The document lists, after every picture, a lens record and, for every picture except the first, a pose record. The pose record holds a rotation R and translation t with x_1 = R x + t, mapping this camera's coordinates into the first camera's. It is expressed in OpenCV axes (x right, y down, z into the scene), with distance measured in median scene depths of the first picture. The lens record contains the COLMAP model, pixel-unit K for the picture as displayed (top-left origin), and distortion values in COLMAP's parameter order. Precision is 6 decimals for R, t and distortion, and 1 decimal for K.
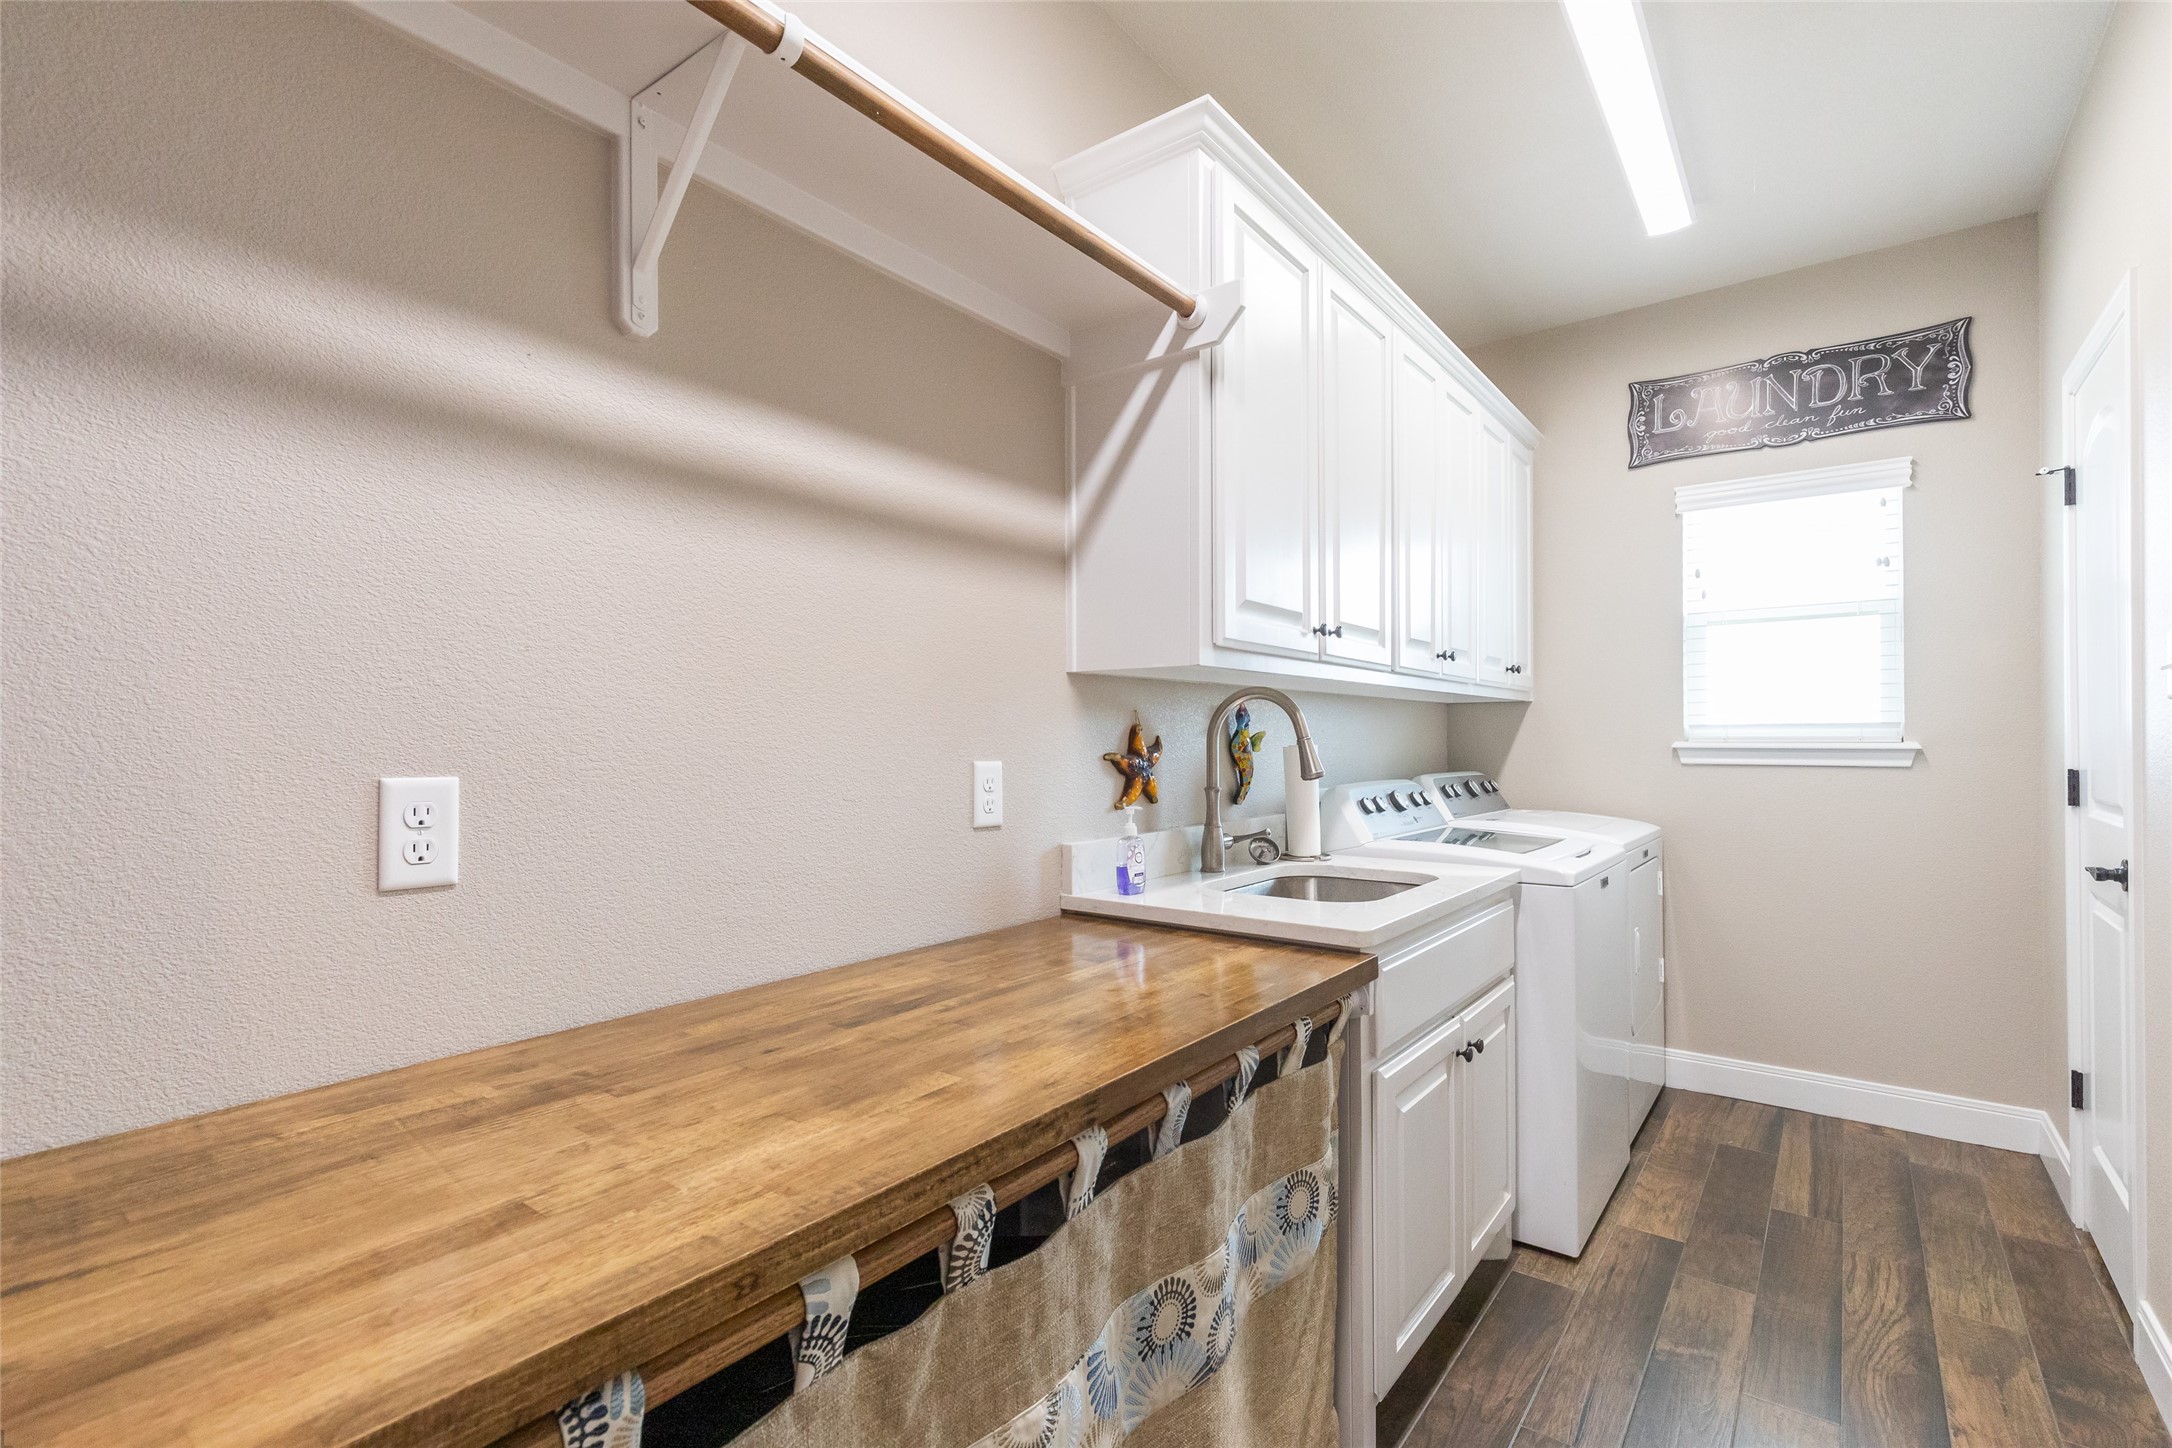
lens RADIAL K [[974.2, 0, 1089.9], [0, 974.2, 722.8], [0, 0, 1]] dist [0.005319, 0.000028]
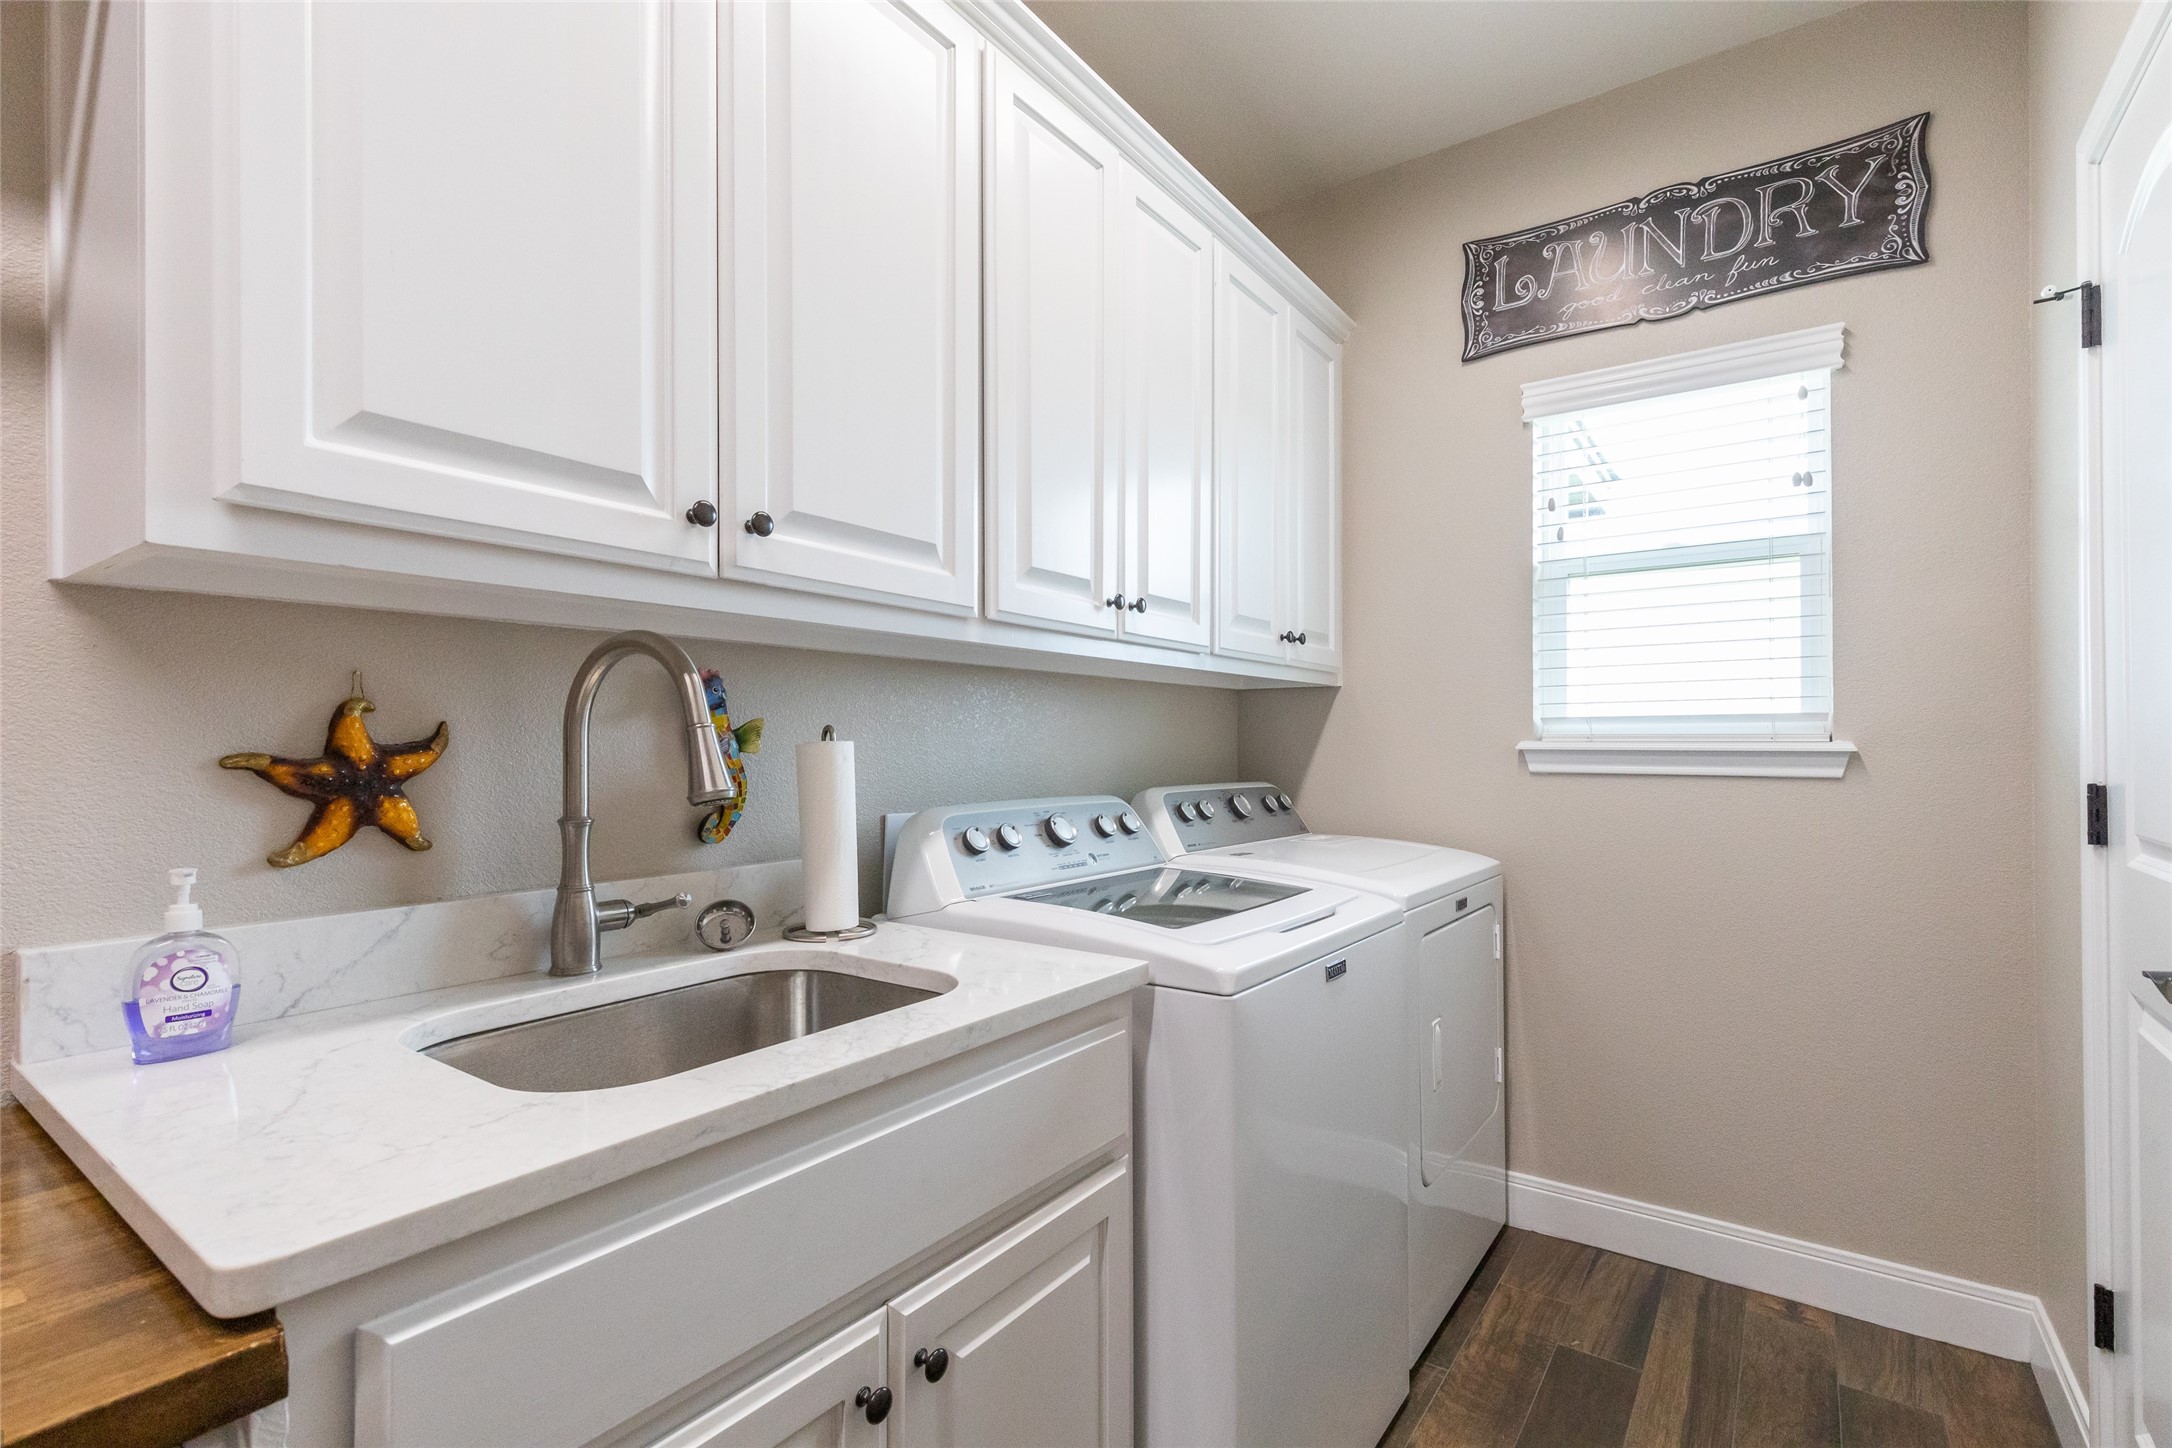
lens RADIAL K [[974.2, 0, 1084.1], [0, 974.2, 727.5], [0, 0, 1]] dist [0.005319, 0.000028]
pose [[0.999726, 0.001550, 0.023352, 0.291291], [-0.001507, 0.999997, -0.001864, 0.011801], [-0.023355, 0.001828, 0.999726, 0.326590]]
